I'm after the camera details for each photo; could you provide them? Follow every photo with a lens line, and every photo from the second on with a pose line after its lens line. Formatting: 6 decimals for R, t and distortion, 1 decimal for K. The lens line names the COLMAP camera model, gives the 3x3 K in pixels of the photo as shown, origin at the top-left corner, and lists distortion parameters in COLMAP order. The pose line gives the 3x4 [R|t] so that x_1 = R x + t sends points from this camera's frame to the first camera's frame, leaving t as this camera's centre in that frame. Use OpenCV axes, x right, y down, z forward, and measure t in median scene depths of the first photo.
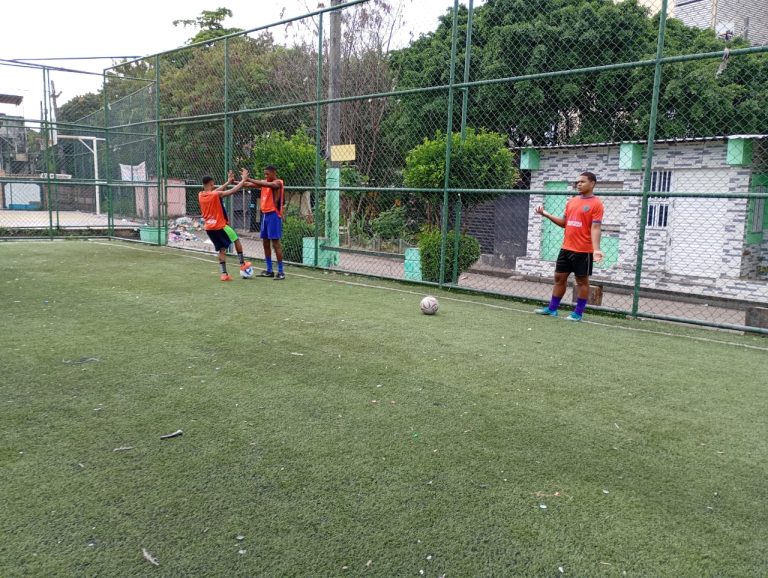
lens RADIAL K [[637.9, 0, 390.0], [0, 637.9, 288.5], [0, 0, 1]] dist [0.066033, -0.077998]
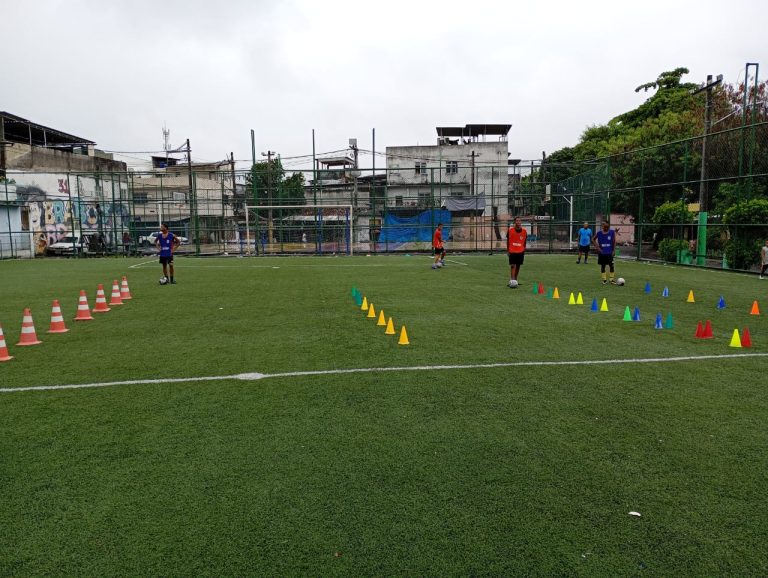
lens RADIAL K [[637.9, 0, 379.6], [0, 637.9, 282.3], [0, 0, 1]] dist [0.066033, -0.077998]
pose [[0.762583, 0.030519, -0.646170, 0.103901], [-0.065837, 0.997361, -0.030592, 0.031280], [0.643531, 0.065871, 0.762581, -0.244558]]
